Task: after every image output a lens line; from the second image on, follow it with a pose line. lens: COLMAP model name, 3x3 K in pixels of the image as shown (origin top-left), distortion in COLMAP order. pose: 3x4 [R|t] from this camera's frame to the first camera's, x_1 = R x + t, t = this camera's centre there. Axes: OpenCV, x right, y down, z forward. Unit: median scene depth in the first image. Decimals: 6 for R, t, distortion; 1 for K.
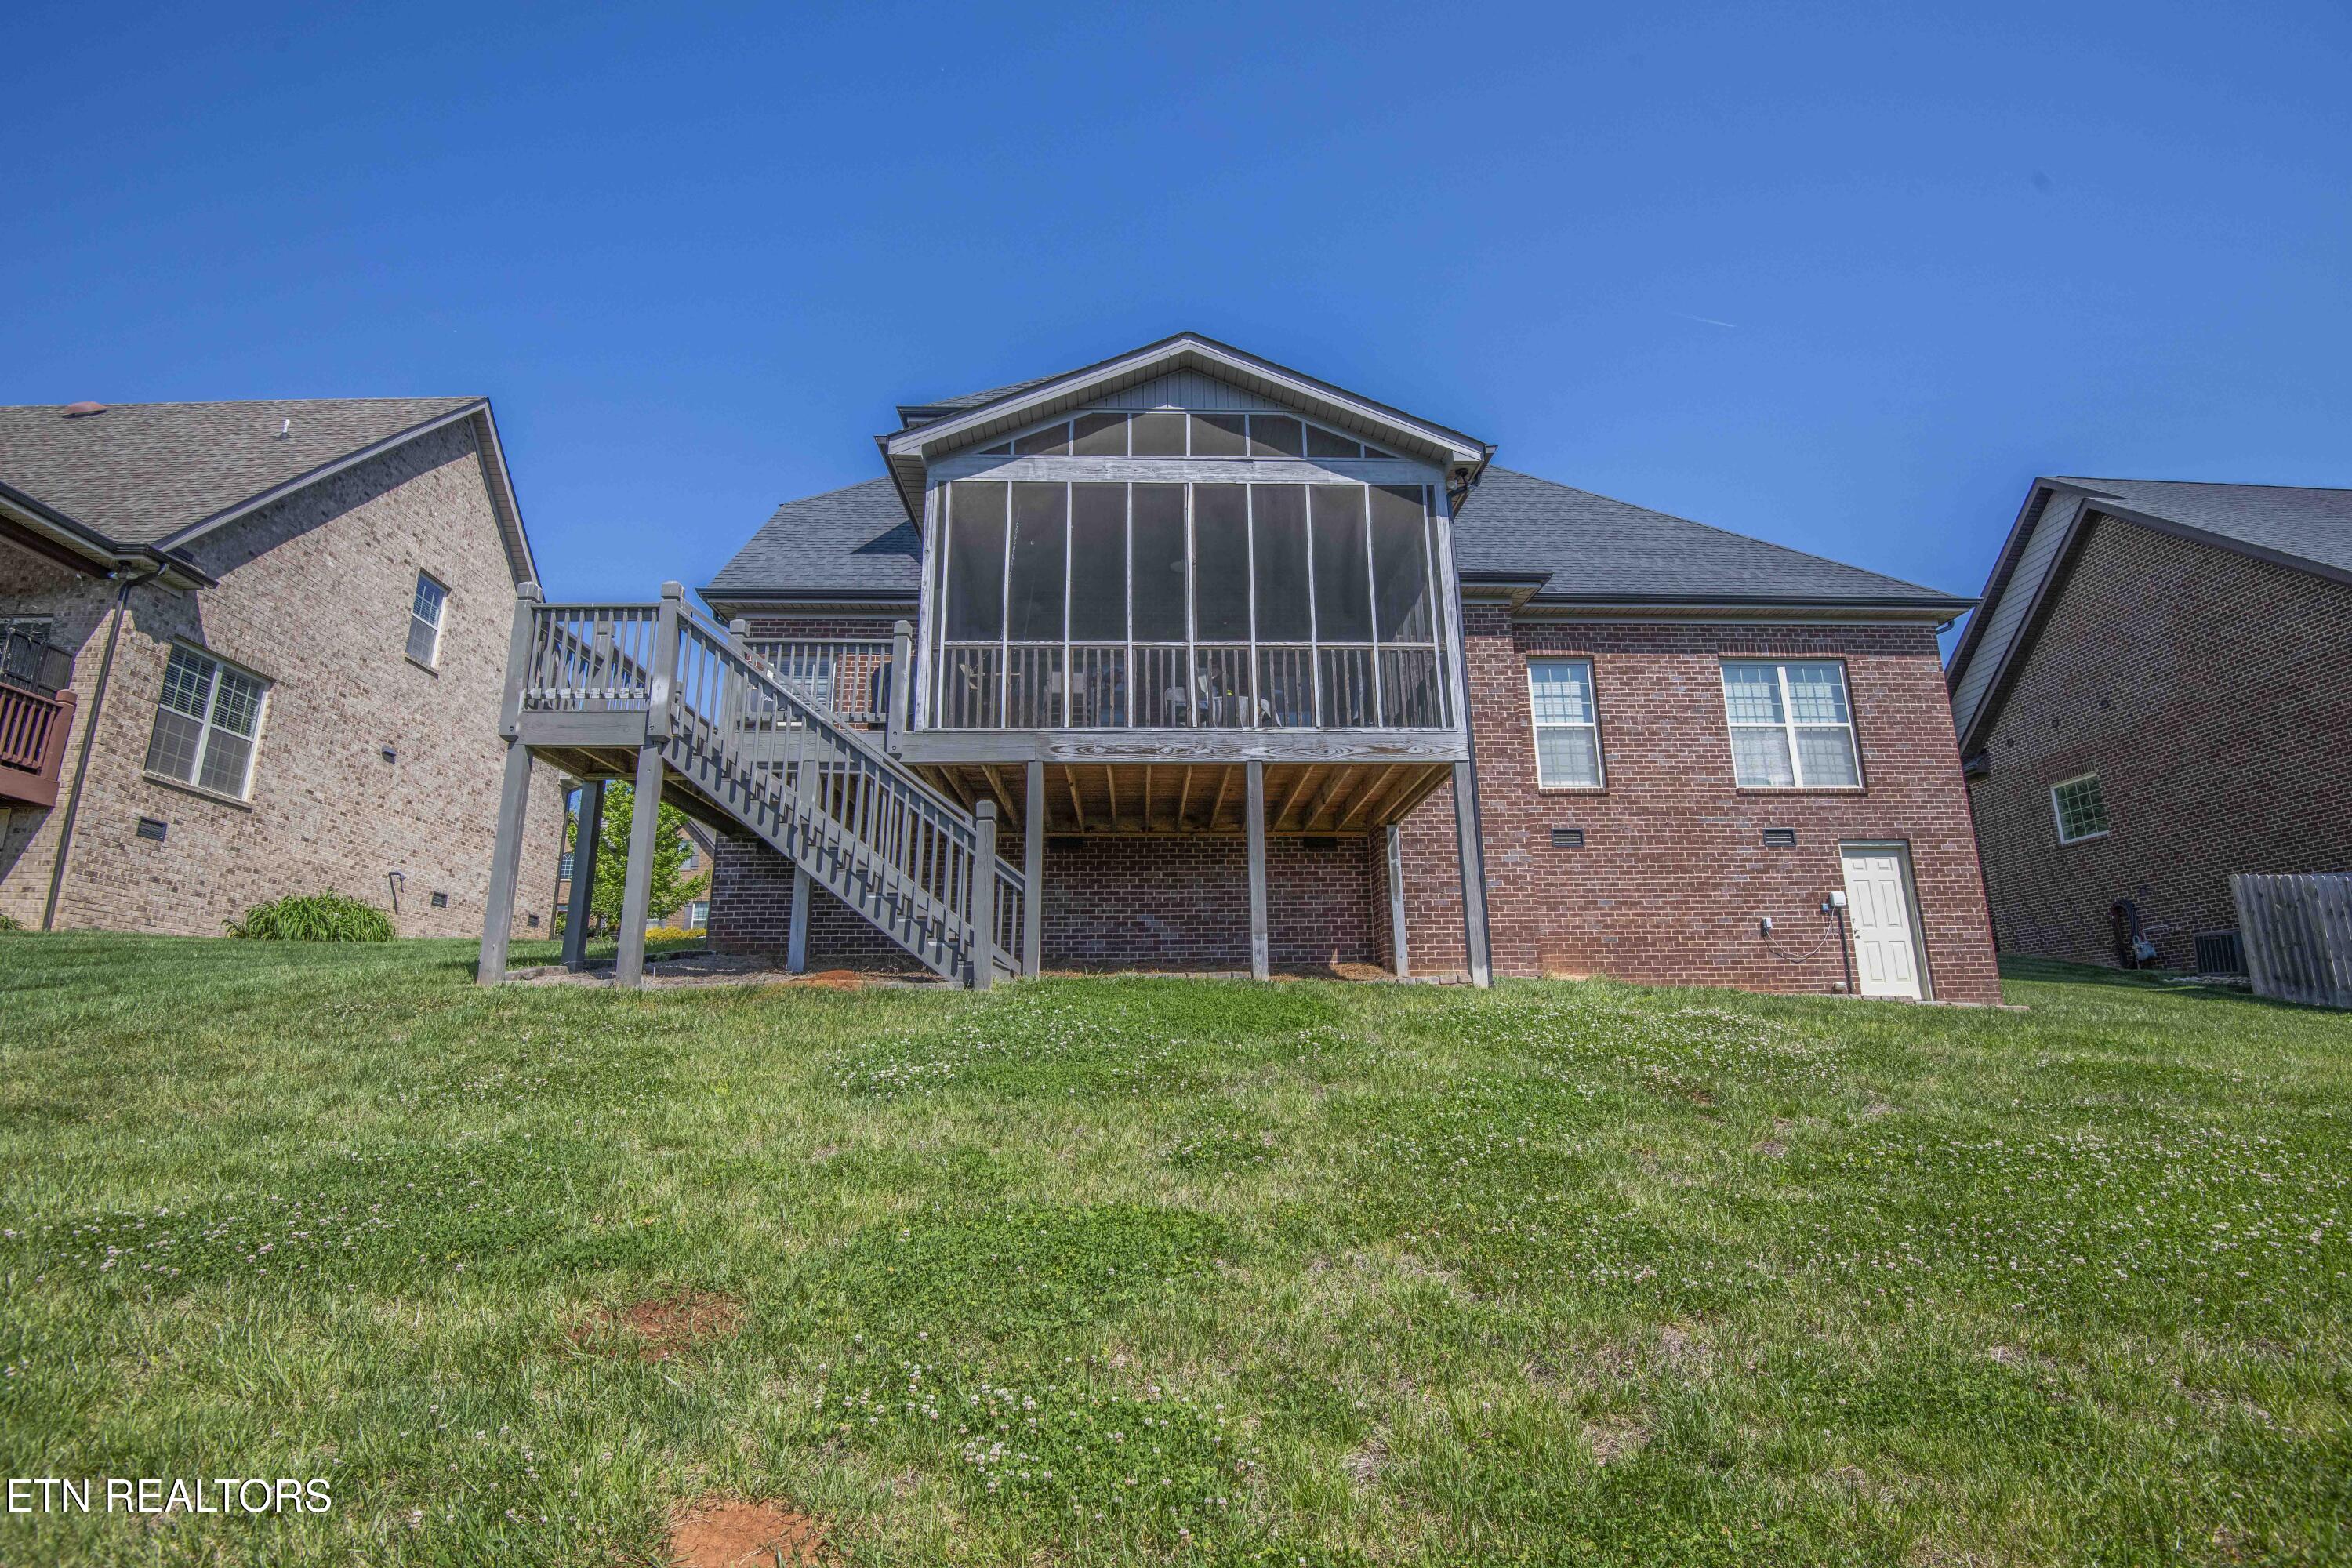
lens RADIAL K [[1084.7, 0, 1173.5], [0, 1084.7, 772.2], [0, 0, 1]] dist [-0.046389, -0.001094]
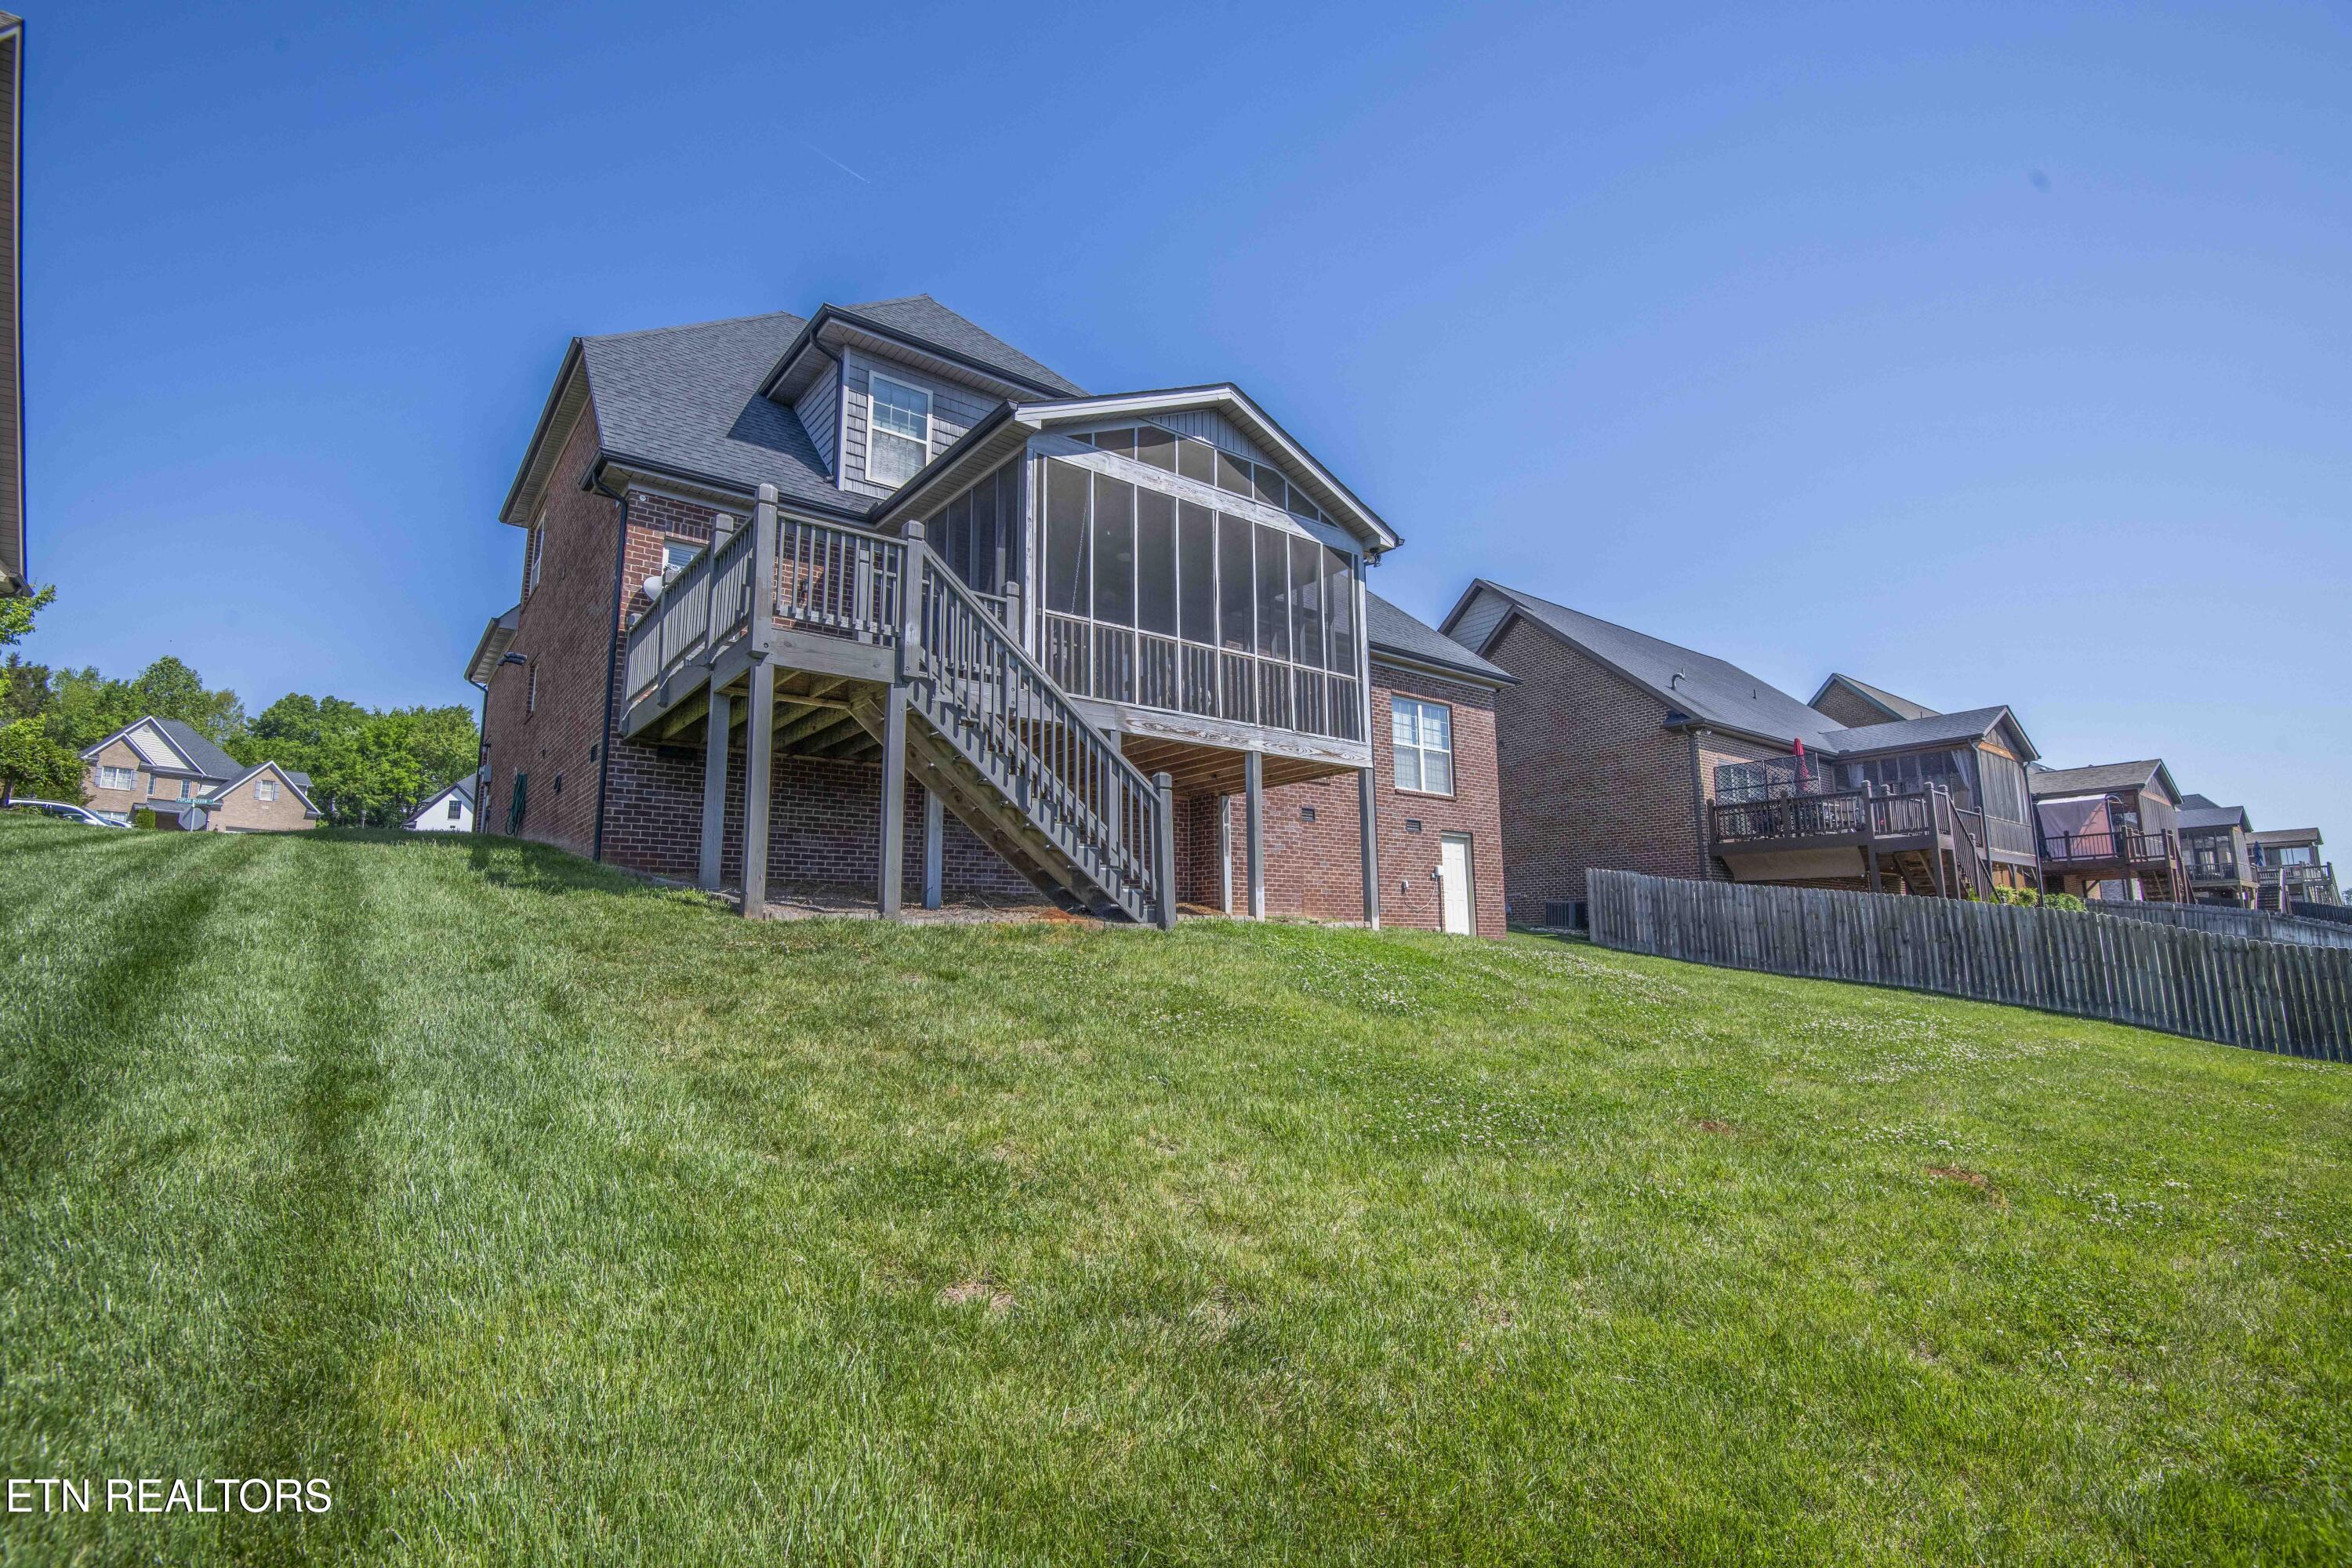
lens RADIAL K [[1084.7, 0, 1172.2], [0, 1084.7, 787.4], [0, 0, 1]] dist [-0.046389, -0.001094]
pose [[0.806909, 0.092633, 0.583368, -0.694056], [-0.146677, 0.988115, 0.045979, -0.011354], [-0.572175, -0.122667, 0.810906, 0.015946]]
